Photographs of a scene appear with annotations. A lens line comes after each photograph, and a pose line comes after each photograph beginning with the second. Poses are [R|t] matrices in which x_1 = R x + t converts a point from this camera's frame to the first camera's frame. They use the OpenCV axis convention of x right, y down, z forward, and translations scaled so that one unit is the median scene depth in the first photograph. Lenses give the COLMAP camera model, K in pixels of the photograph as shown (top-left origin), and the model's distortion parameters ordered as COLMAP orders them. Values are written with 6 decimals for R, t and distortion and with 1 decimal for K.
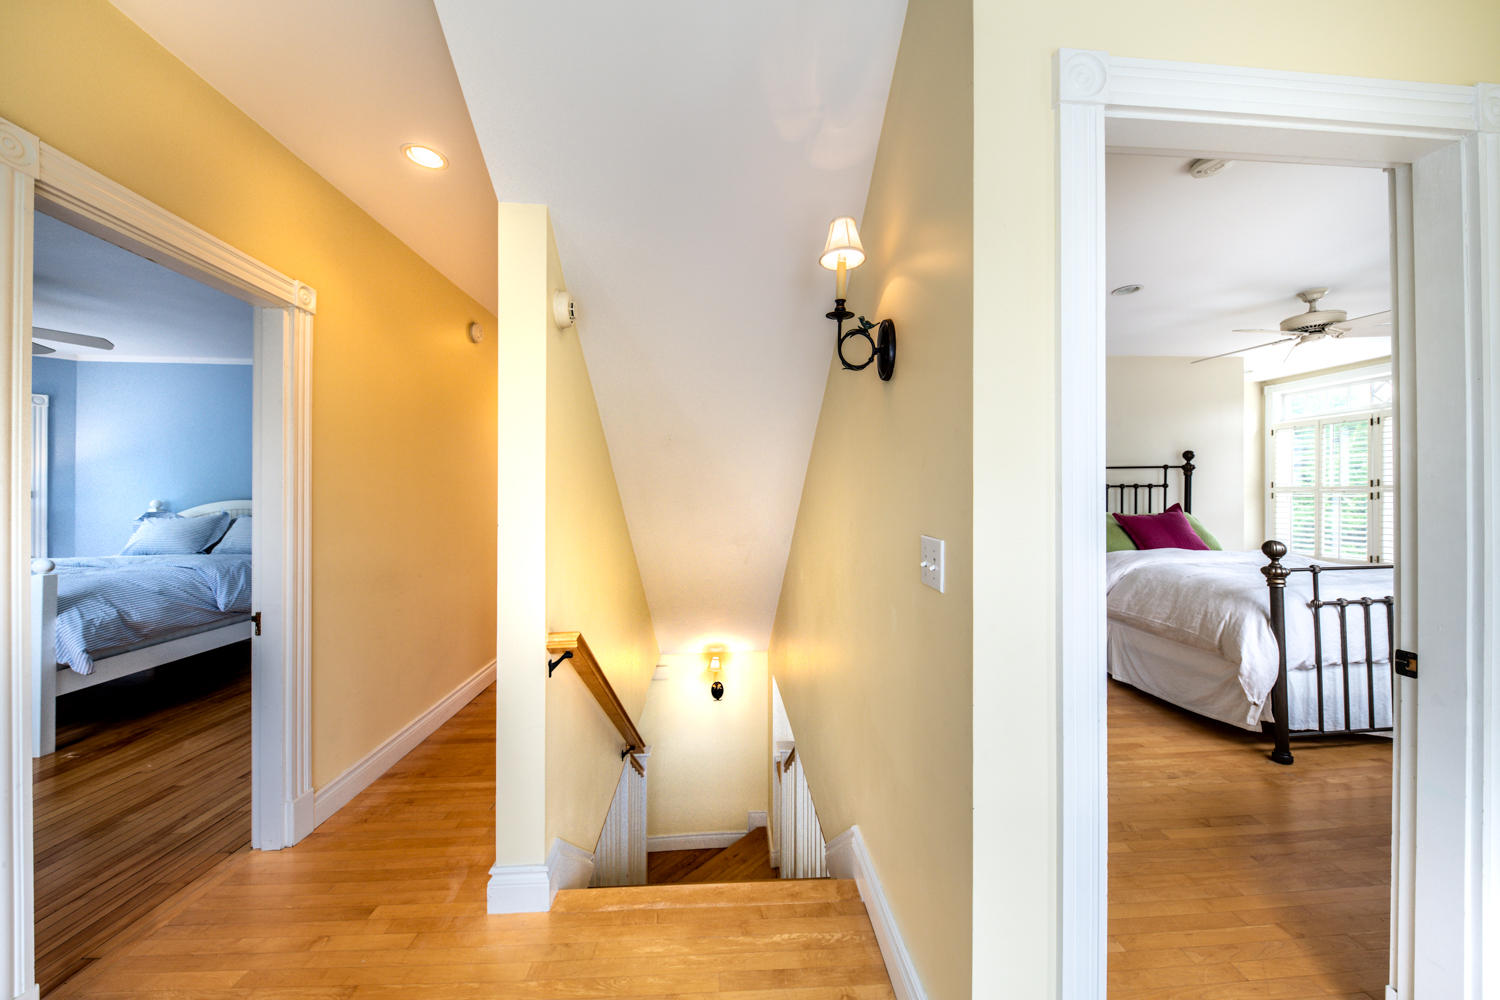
lens RADIAL K [[523.0, 0, 757.0], [0, 523.0, 493.7], [0, 0, 1]] dist [0.016137, -0.009566]
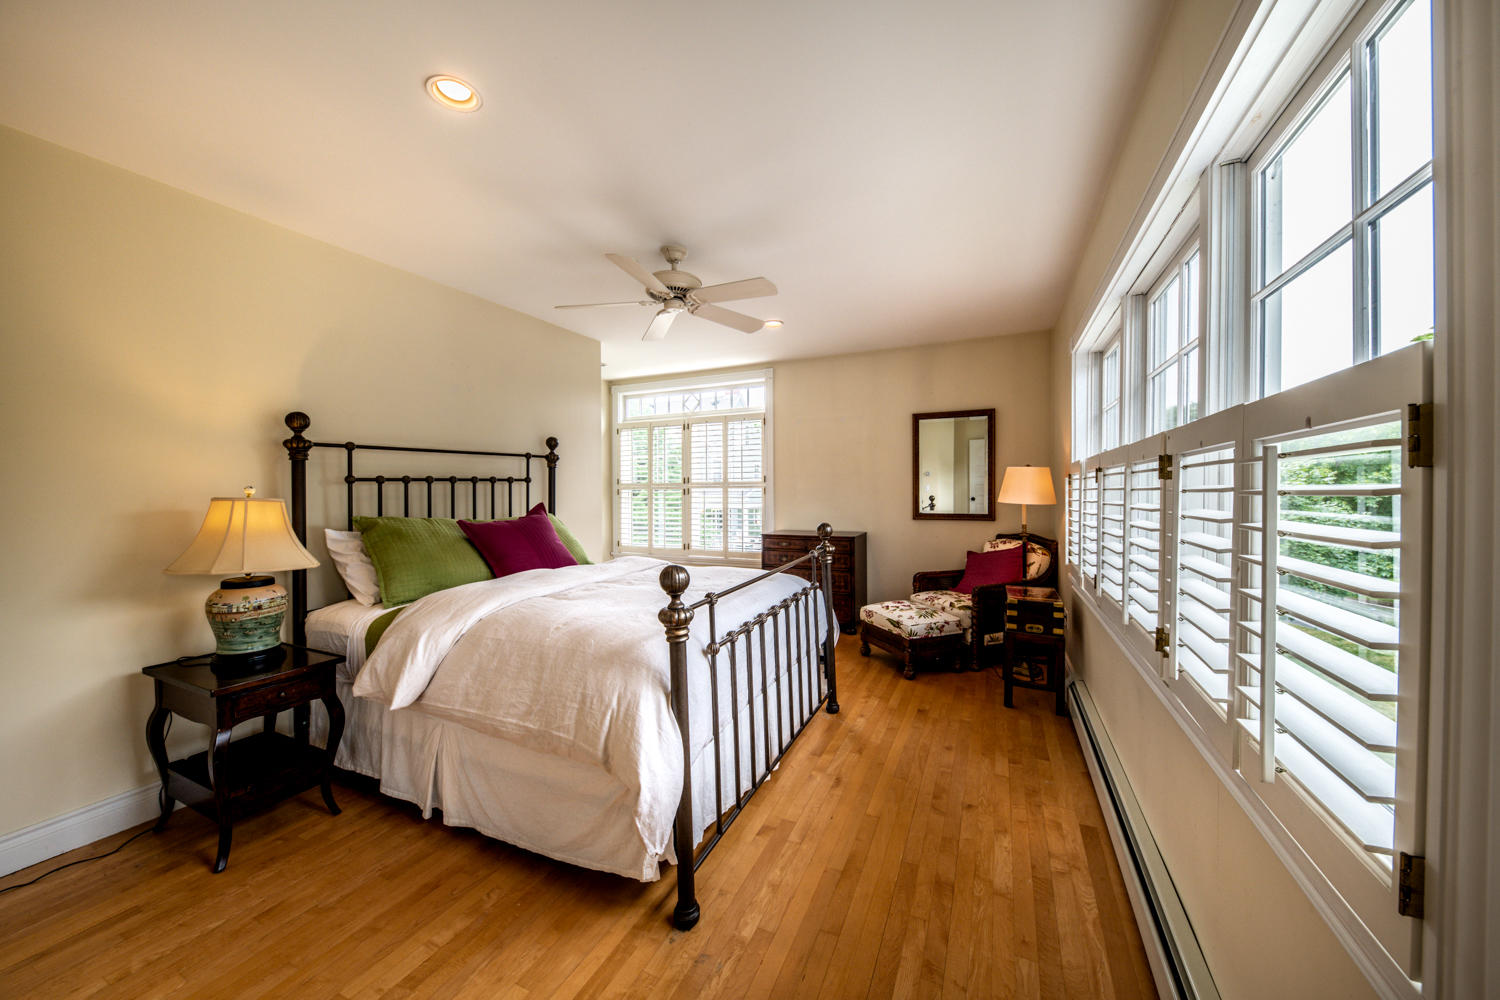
lens RADIAL K [[523.0, 0, 757.0], [0, 523.0, 493.7], [0, 0, 1]] dist [0.016137, -0.009566]
pose [[0.485754, -0.009791, 0.874041, 0.383996], [0.006053, 0.999951, 0.007838, 0.001204], [-0.874075, 0.001483, 0.485789, 0.478463]]
